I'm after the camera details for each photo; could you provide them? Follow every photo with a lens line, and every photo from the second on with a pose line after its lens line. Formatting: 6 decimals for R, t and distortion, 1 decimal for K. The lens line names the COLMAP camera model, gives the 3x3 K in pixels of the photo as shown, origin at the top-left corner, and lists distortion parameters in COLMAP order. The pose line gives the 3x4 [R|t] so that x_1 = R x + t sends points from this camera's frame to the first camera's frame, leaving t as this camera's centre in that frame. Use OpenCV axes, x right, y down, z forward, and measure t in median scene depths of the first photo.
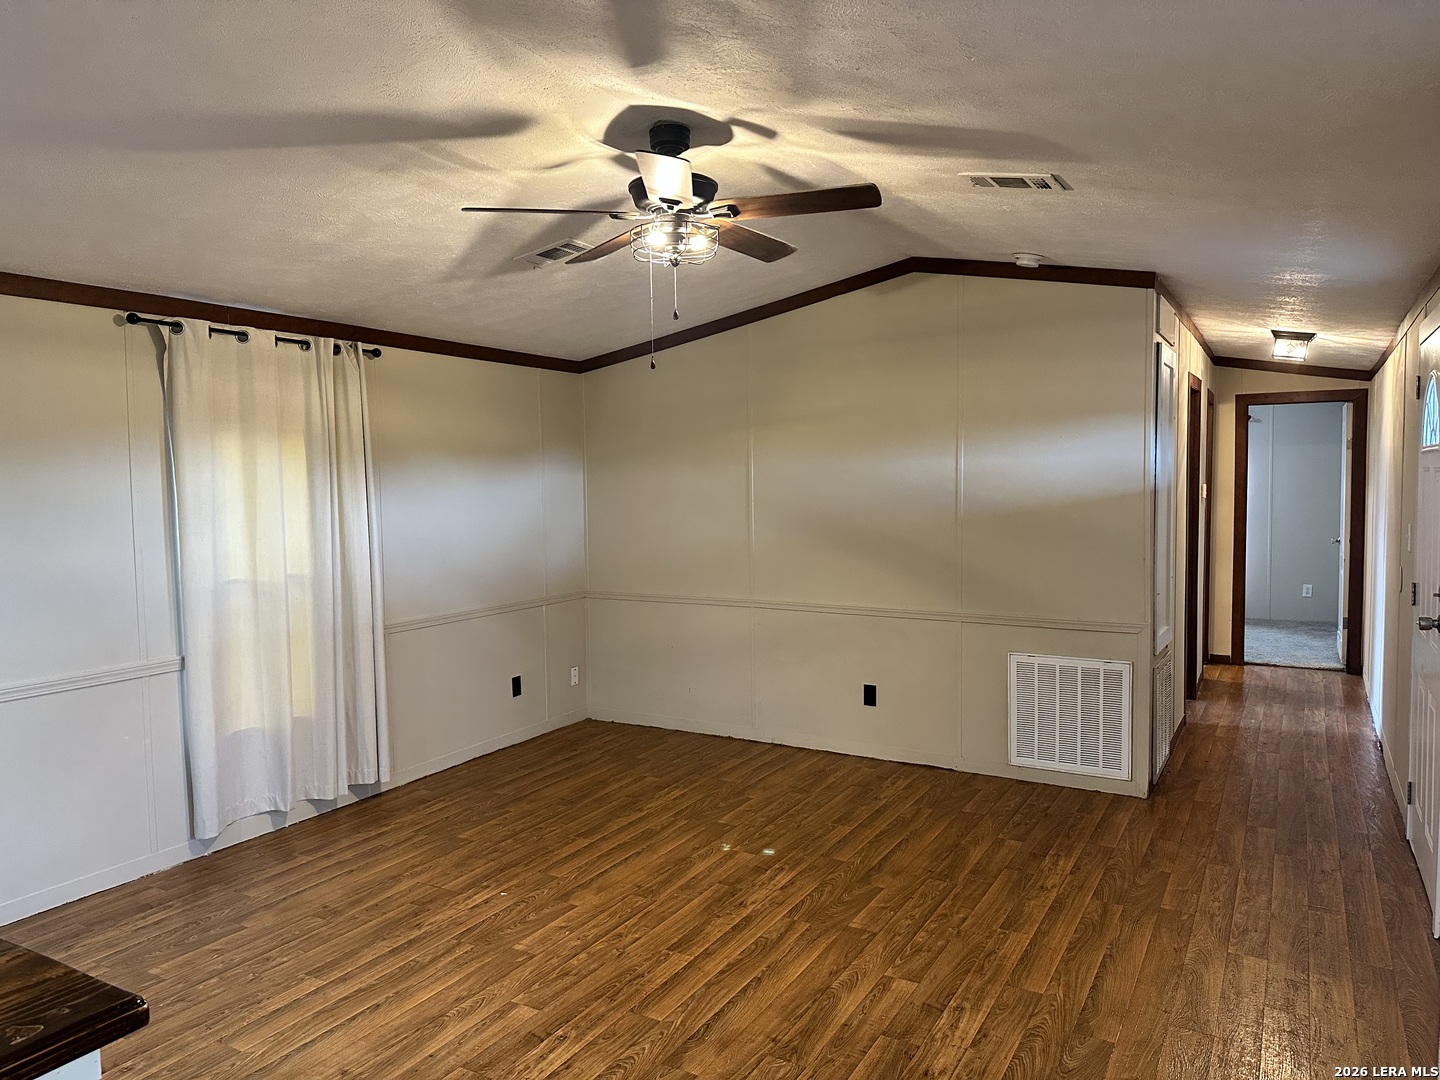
lens RADIAL K [[1008.7, 0, 712.6], [0, 1008.7, 526.4], [0, 0, 1]] dist [0.027039, -0.021188]
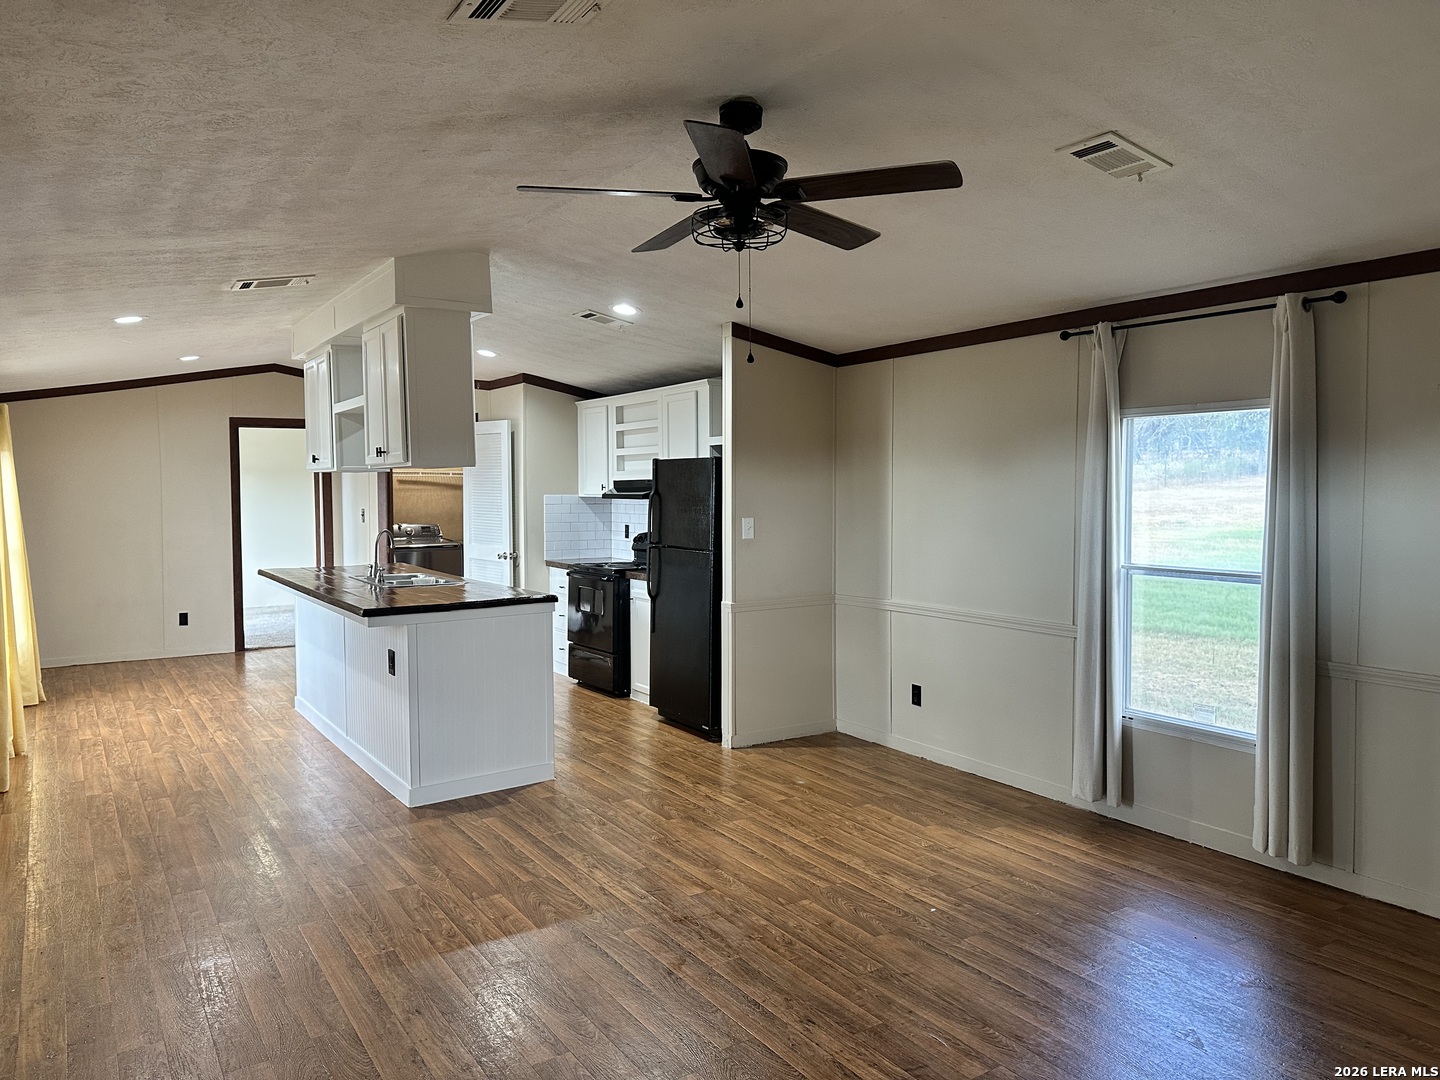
lens RADIAL K [[1008.7, 0, 723.1], [0, 1008.7, 553.2], [0, 0, 1]] dist [0.027039, -0.021188]
pose [[-0.454355, 0.080344, -0.887190, 0.754452], [-0.028815, 0.994078, 0.104780, -0.071049], [0.890355, 0.073172, -0.449349, 1.316188]]
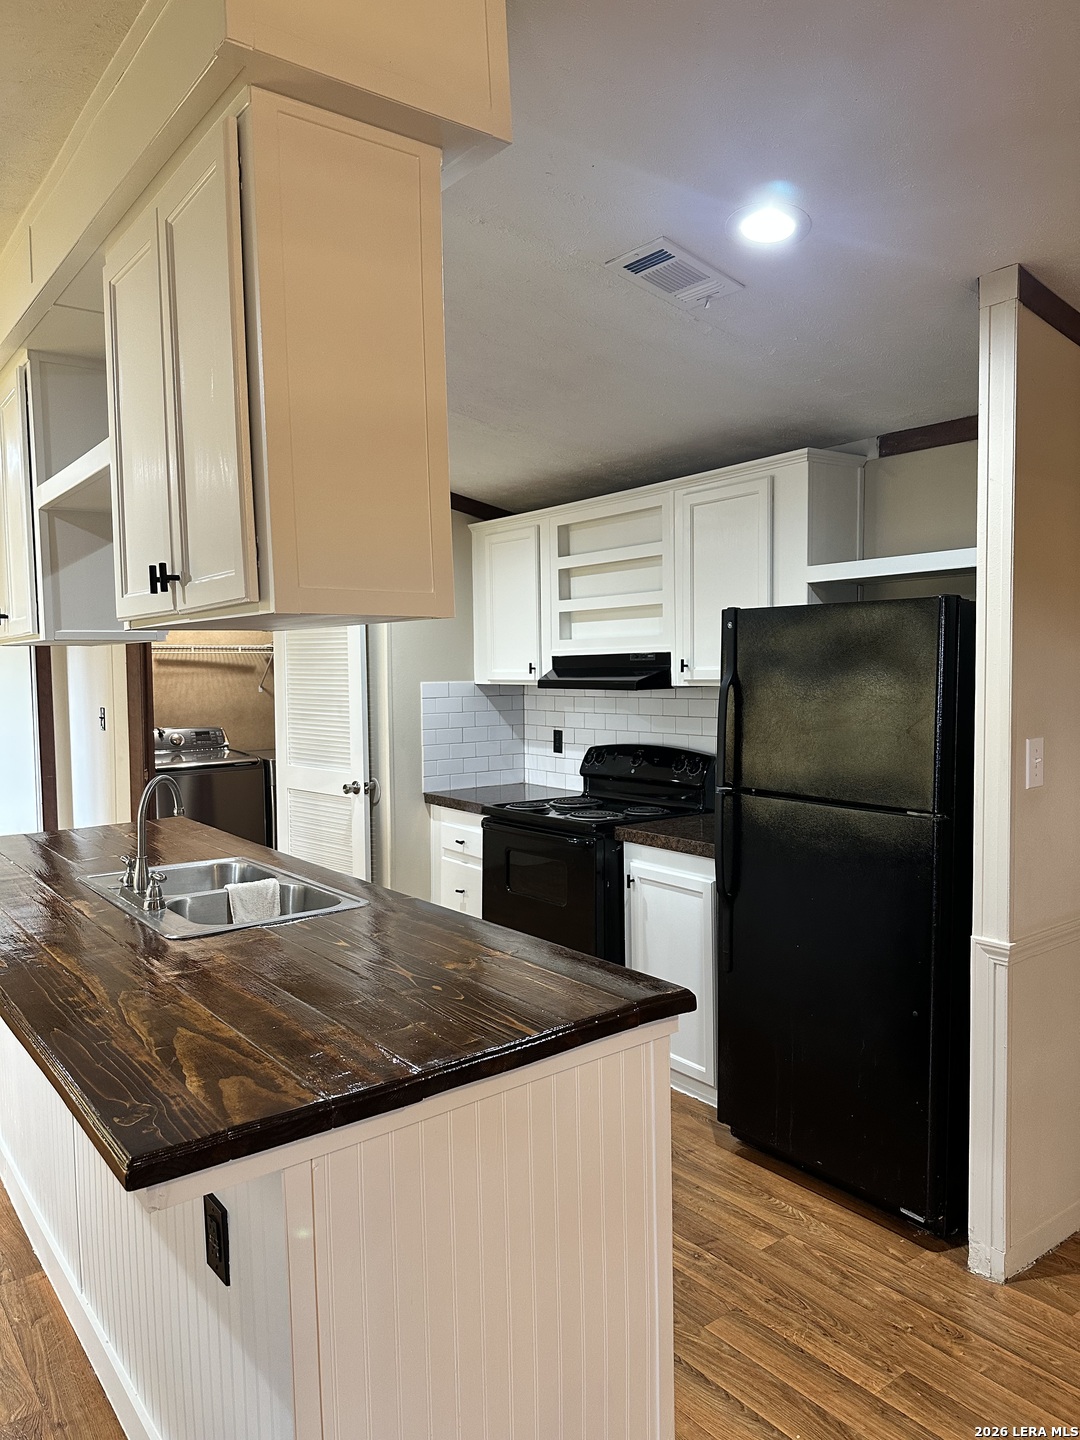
lens RADIAL K [[1008.7, 0, 534.2], [0, 1008.7, 724.2], [0, 0, 1]] dist [0.027039, -0.021188]
pose [[-0.393301, 0.081969, -0.915749, 0.707924], [-0.021379, 0.994933, 0.098239, -0.068235], [0.919161, 0.058215, -0.389555, 1.266292]]
